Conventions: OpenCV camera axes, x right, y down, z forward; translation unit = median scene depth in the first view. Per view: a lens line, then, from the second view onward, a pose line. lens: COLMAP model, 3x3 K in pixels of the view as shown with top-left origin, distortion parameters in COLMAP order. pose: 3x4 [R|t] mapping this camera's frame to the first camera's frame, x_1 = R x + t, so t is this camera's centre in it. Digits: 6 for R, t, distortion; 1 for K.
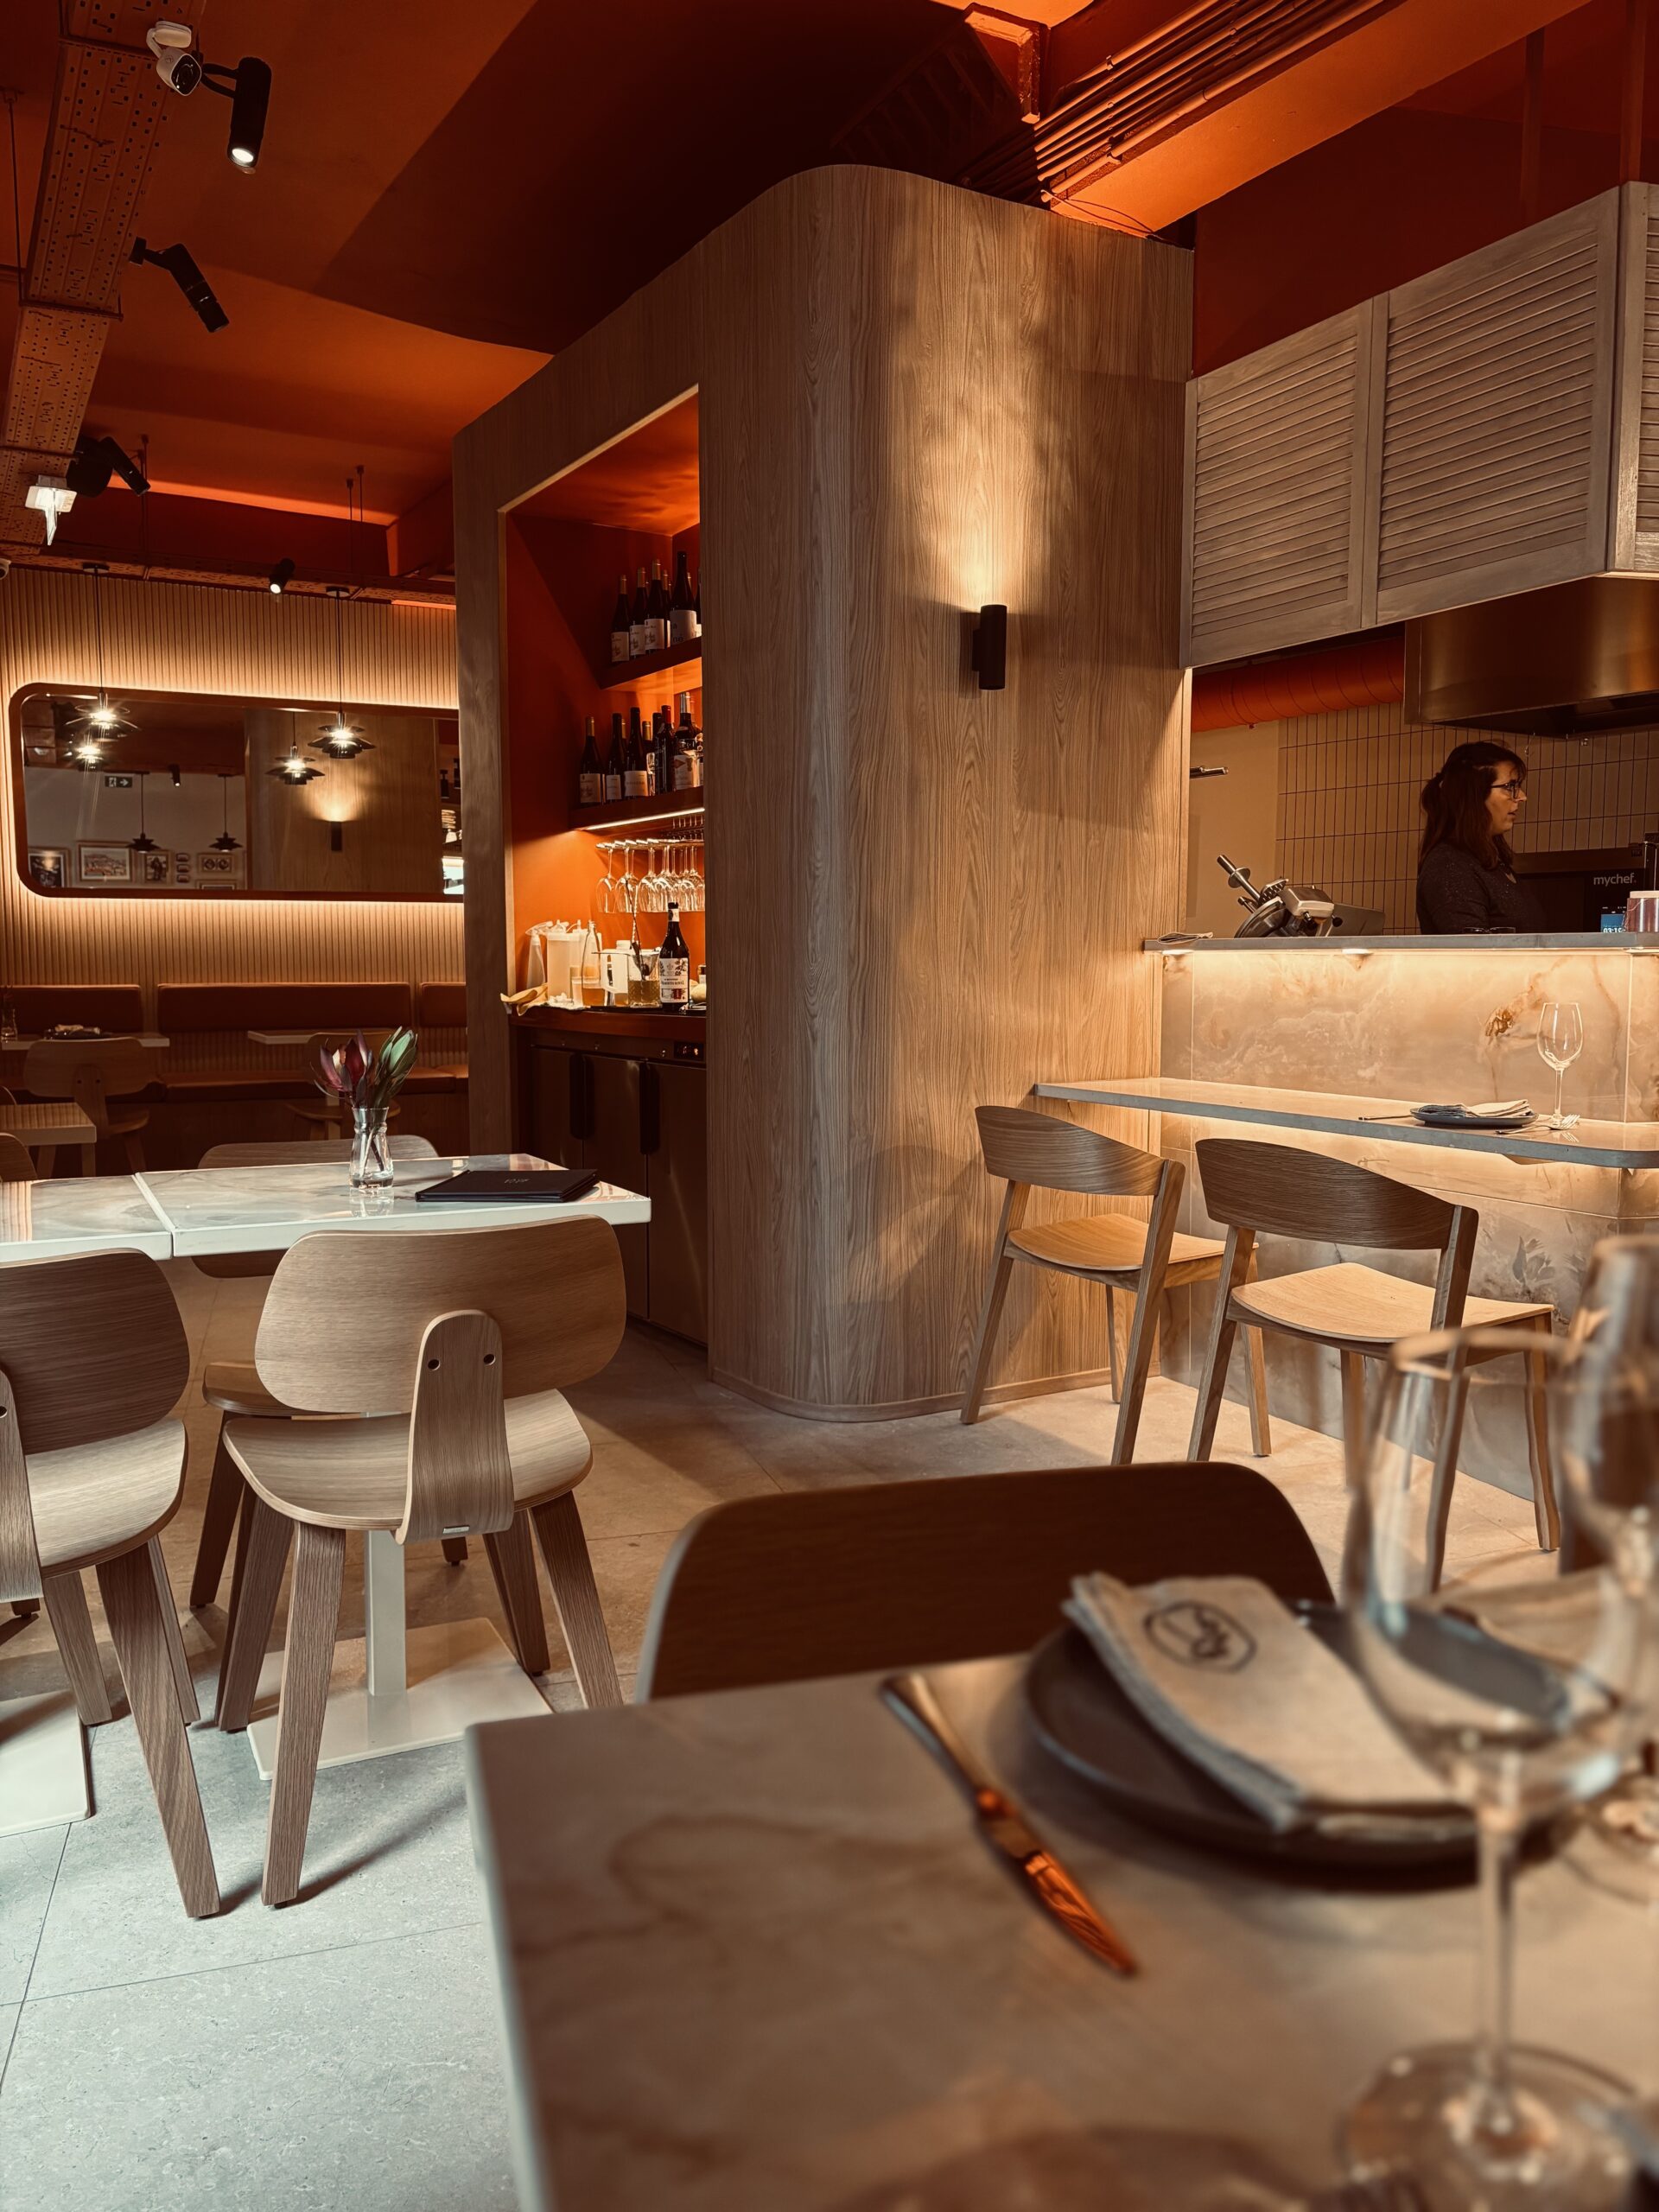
lens RADIAL K [[1690.1, 0, 829.5], [0, 1690.1, 1106.0], [0, 0, 1]] dist [0.039742, -0.035690]
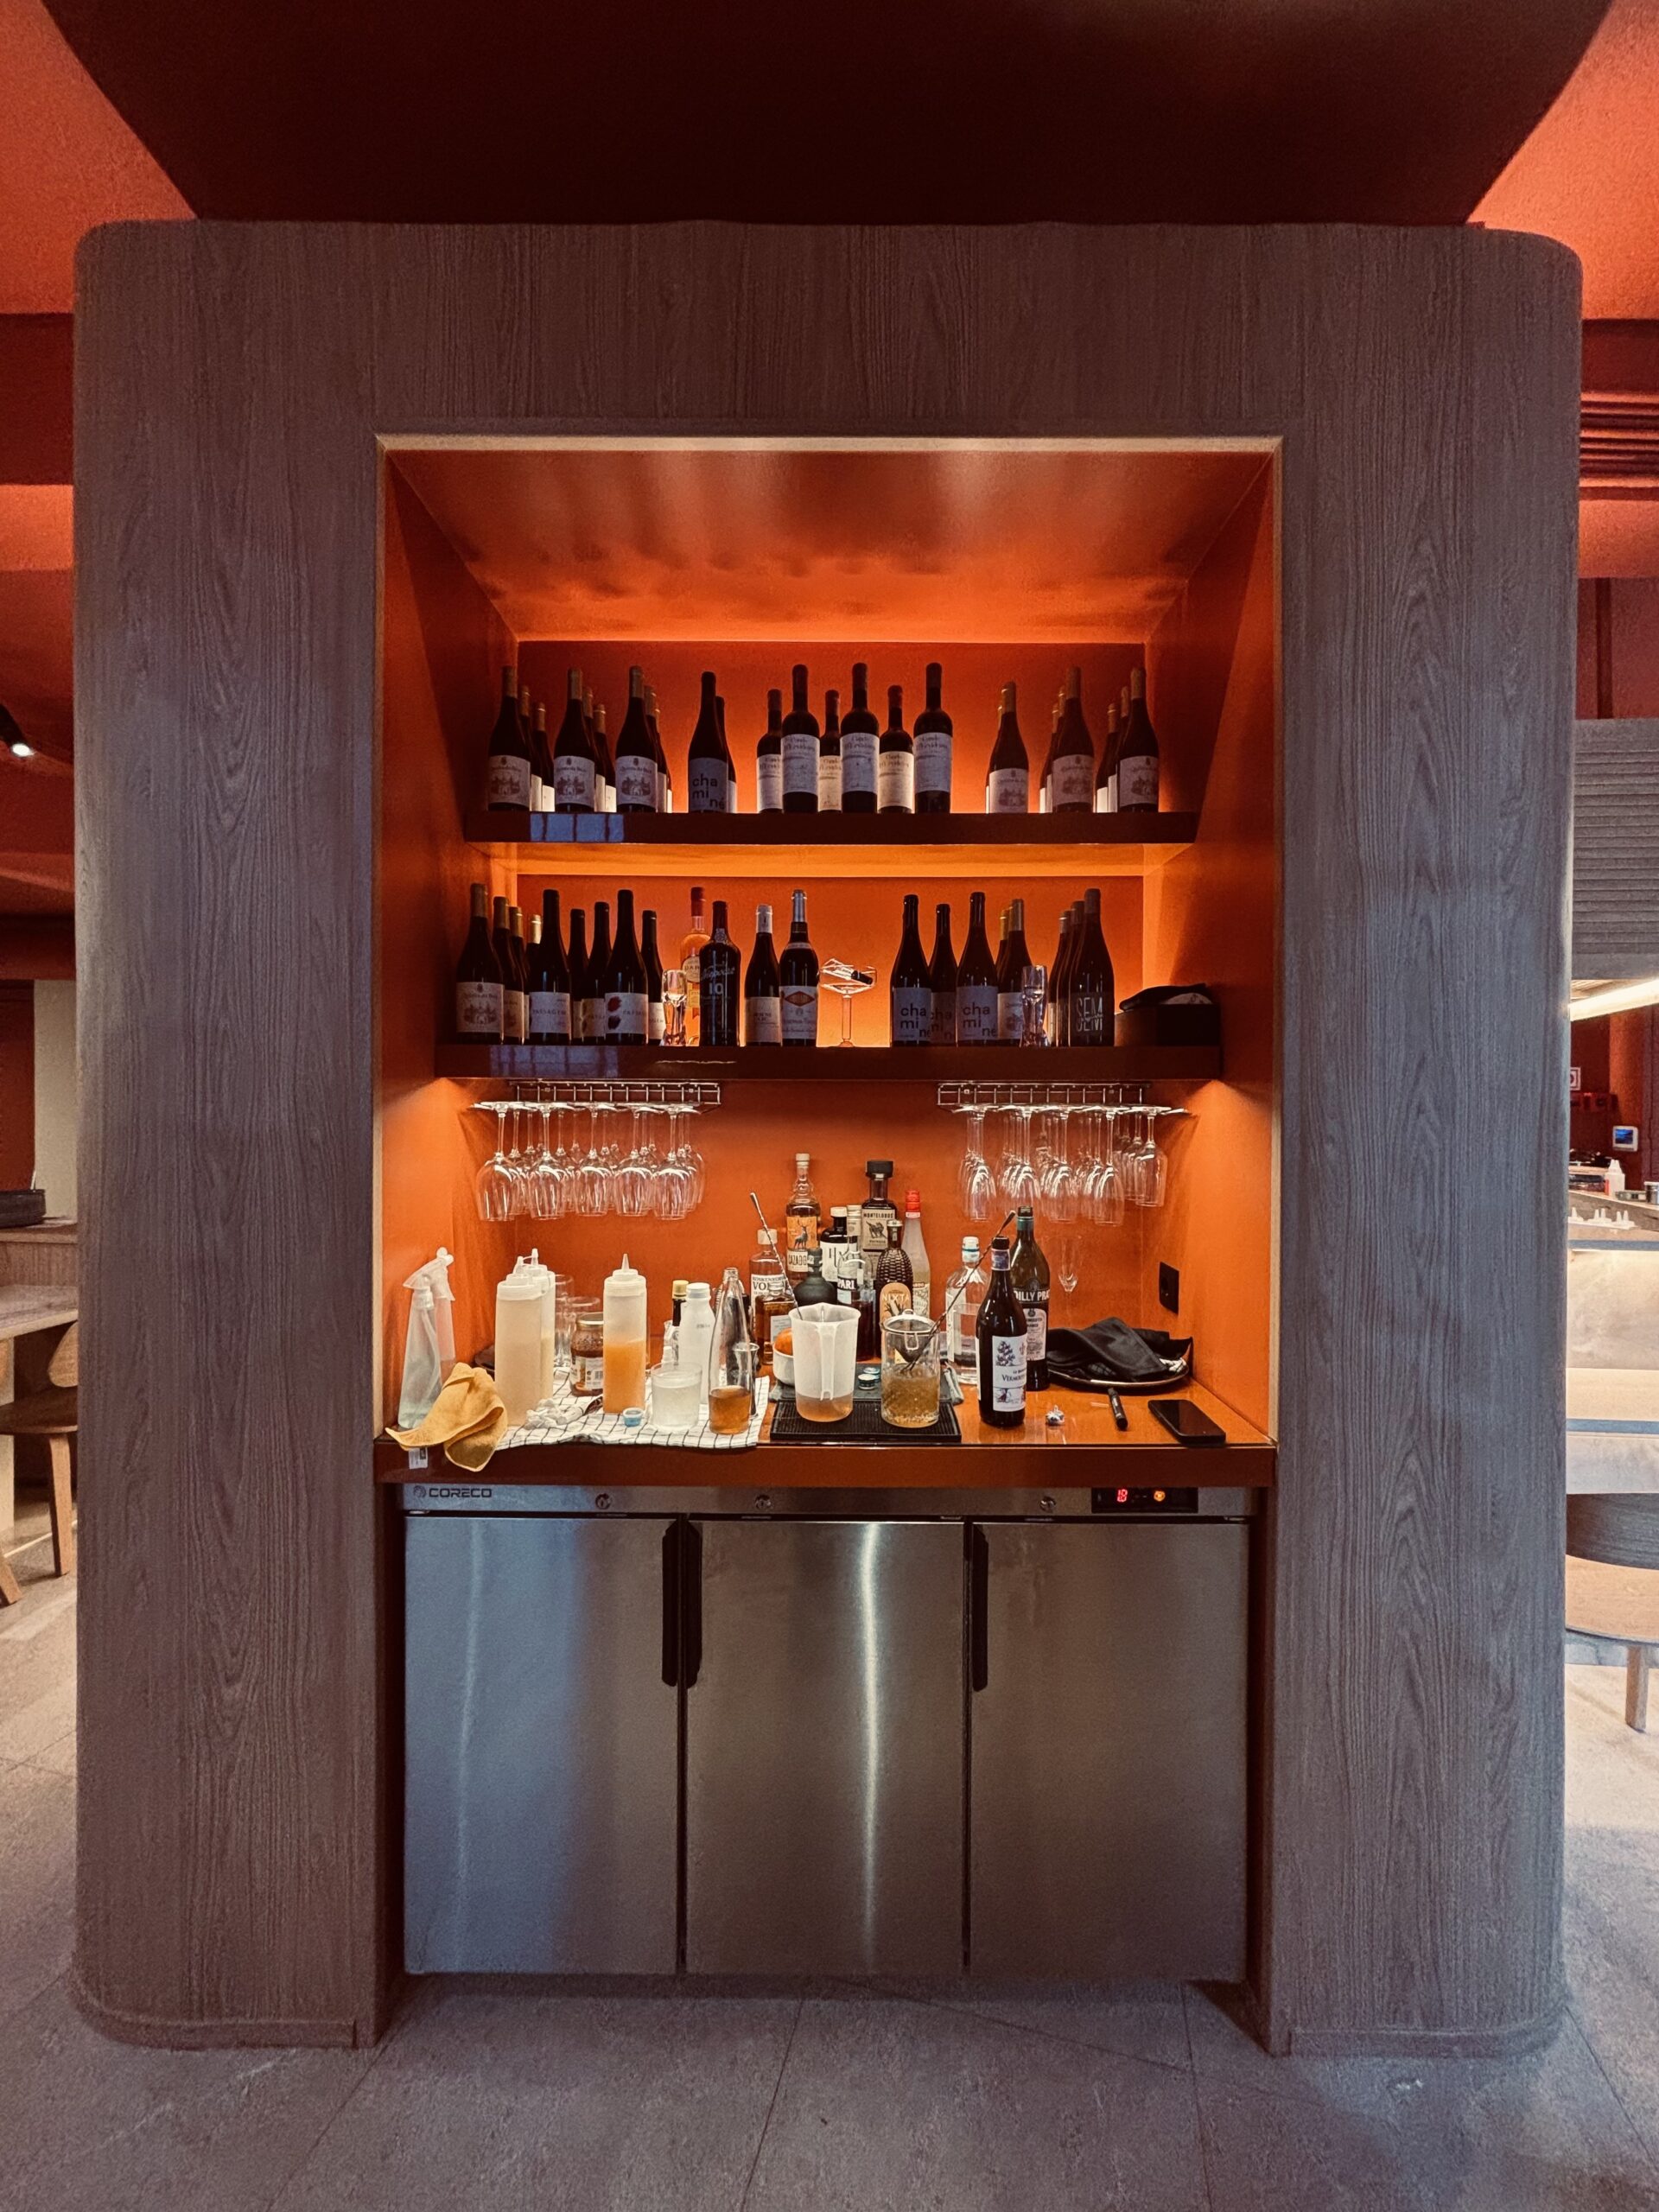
lens RADIAL K [[891.2, 0, 829.5], [0, 891.2, 1106.0], [0, 0, 1]] dist [-0.003442, -0.000209]
pose [[0.523809, 0.001113, 0.851835, -0.465913], [0.068597, 0.996696, -0.043484, -0.187309], [-0.849069, 0.081211, 0.522002, 1.044871]]
